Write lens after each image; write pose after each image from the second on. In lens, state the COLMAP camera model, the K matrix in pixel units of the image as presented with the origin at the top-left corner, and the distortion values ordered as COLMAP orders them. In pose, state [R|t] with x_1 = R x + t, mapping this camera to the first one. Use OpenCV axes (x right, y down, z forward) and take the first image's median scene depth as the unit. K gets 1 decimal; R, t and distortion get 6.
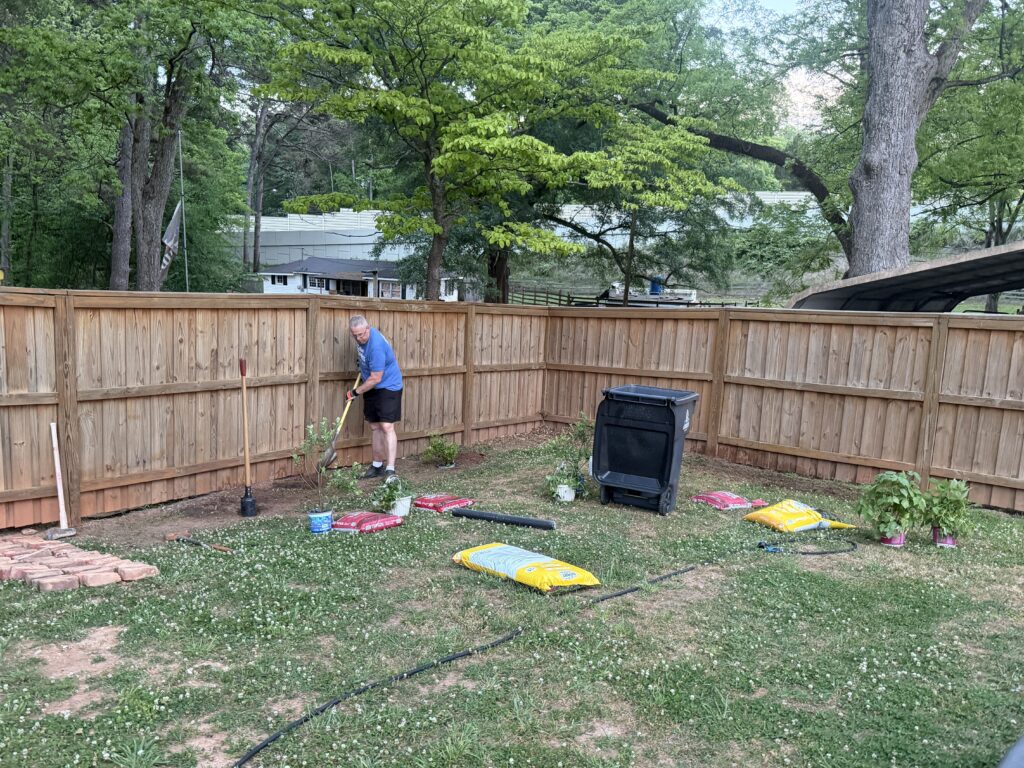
lens RADIAL K [[830.3, 0, 520.3], [0, 830.3, 388.1], [0, 0, 1]] dist [0.082077, -0.065512]
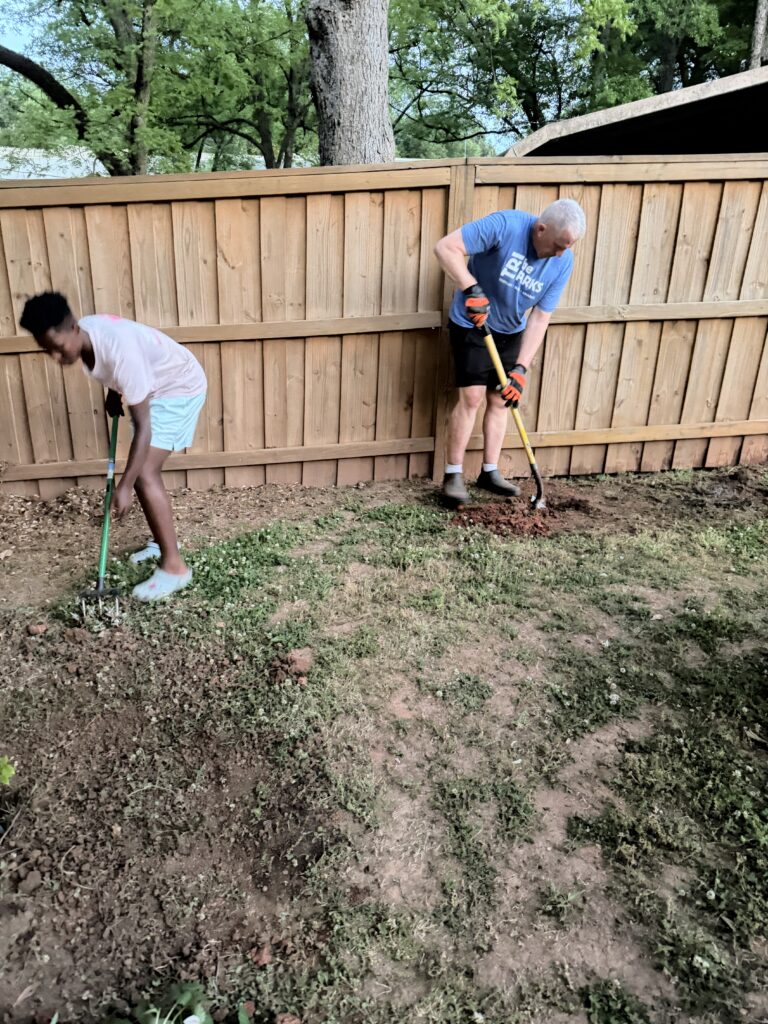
lens RADIAL K [[719.0, 0, 376.1], [0, 719.0, 502.6], [0, 0, 1]] dist [0.055607, -0.068646]
pose [[0.676126, -0.279457, 0.681731, -0.113146], [0.126648, 0.955587, 0.266110, -0.028886], [-0.725819, -0.093584, 0.681490, 0.774599]]
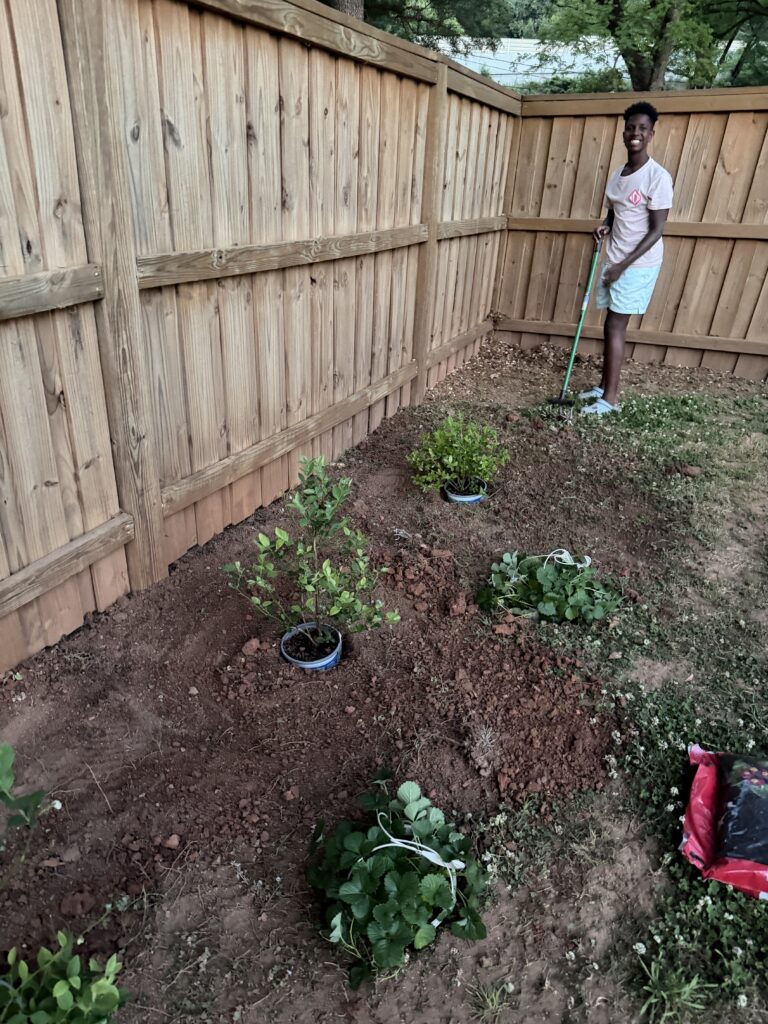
lens RADIAL K [[719.0, 0, 381.5], [0, 719.0, 506.1], [0, 0, 1]] dist [0.055607, -0.068646]
pose [[0.973982, -0.102394, 0.202173, -0.196623], [0.028869, 0.940899, 0.337455, -0.018537], [-0.224777, -0.322839, 0.919375, 0.660810]]
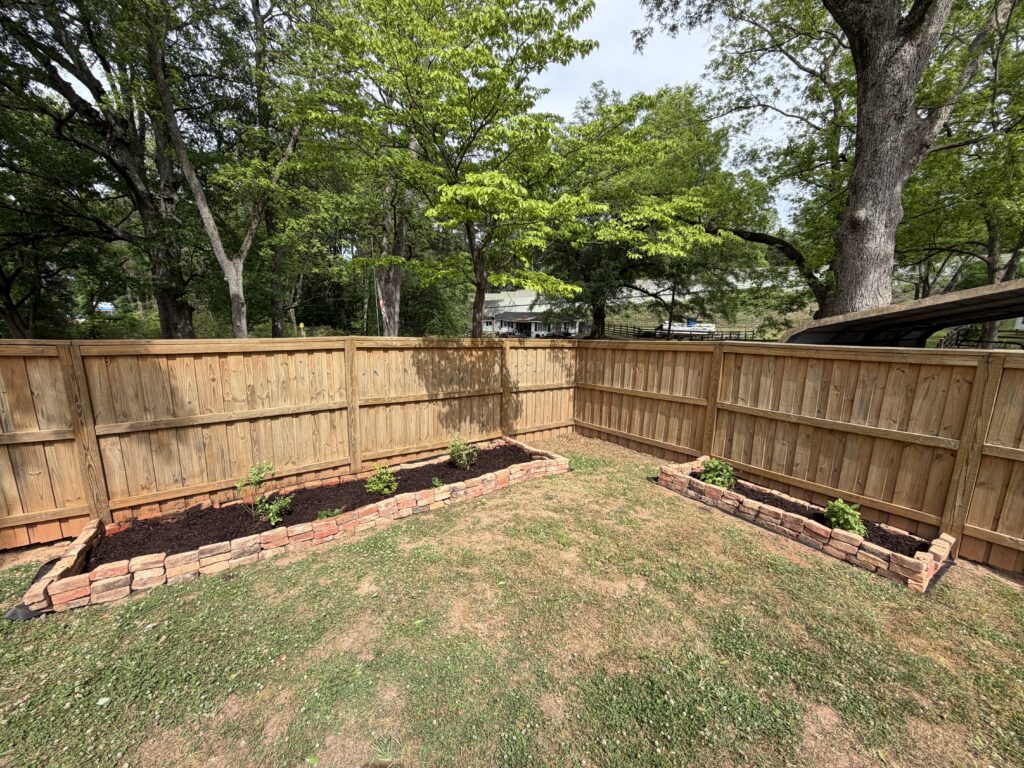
lens RADIAL K [[408.0, 0, 513.1], [0, 408.0, 385.2], [0, 0, 1]] dist [0.001744, 0.001469]
pose [[0.967878, 0.016251, -0.250894, 0.121211], [-0.009984, 0.999606, 0.026232, -0.052471], [0.251222, -0.022884, 0.967659, 0.418866]]
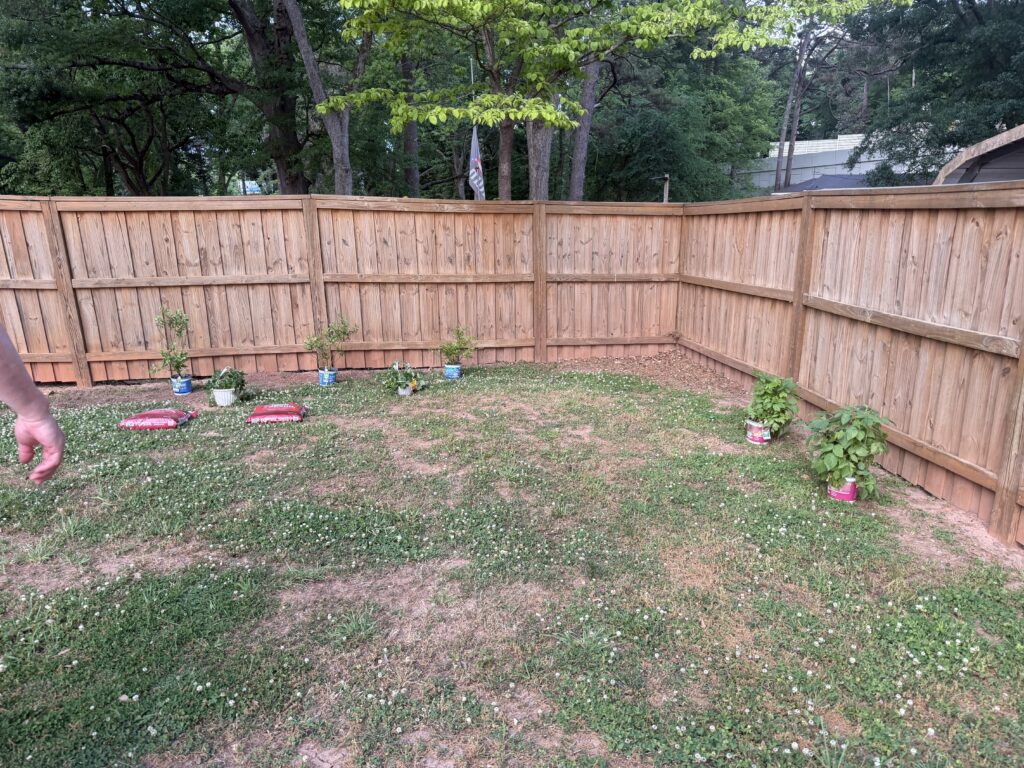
lens RADIAL K [[719.0, 0, 516.4], [0, 719.0, 387.7], [0, 0, 1]] dist [0.055607, -0.068646]
pose [[0.759370, 0.123288, -0.638872, 0.472404], [-0.046700, 0.989679, 0.135477, -0.010381], [0.648981, -0.073042, 0.757290, 0.420857]]
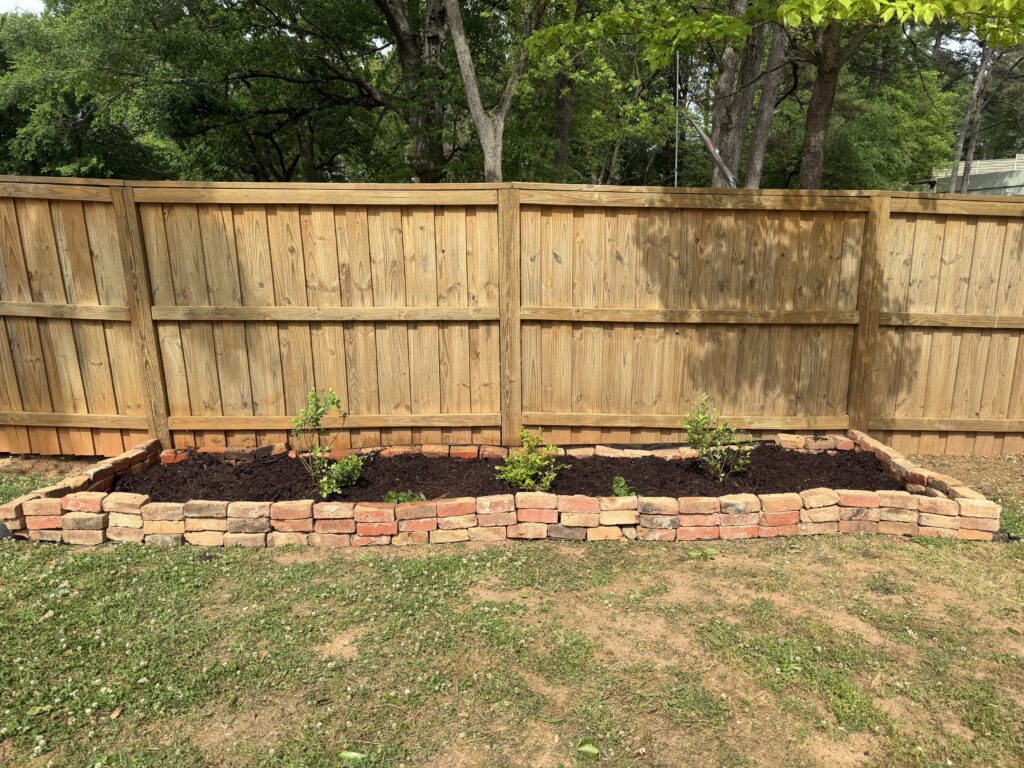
lens RADIAL K [[719.0, 0, 518.4], [0, 719.0, 382.5], [0, 0, 1]] dist [0.055607, -0.068646]
pose [[0.642509, 0.128201, -0.755478, 0.169980], [-0.071910, 0.991642, 0.107121, -0.018033], [0.762897, -0.014500, 0.646358, 0.569410]]
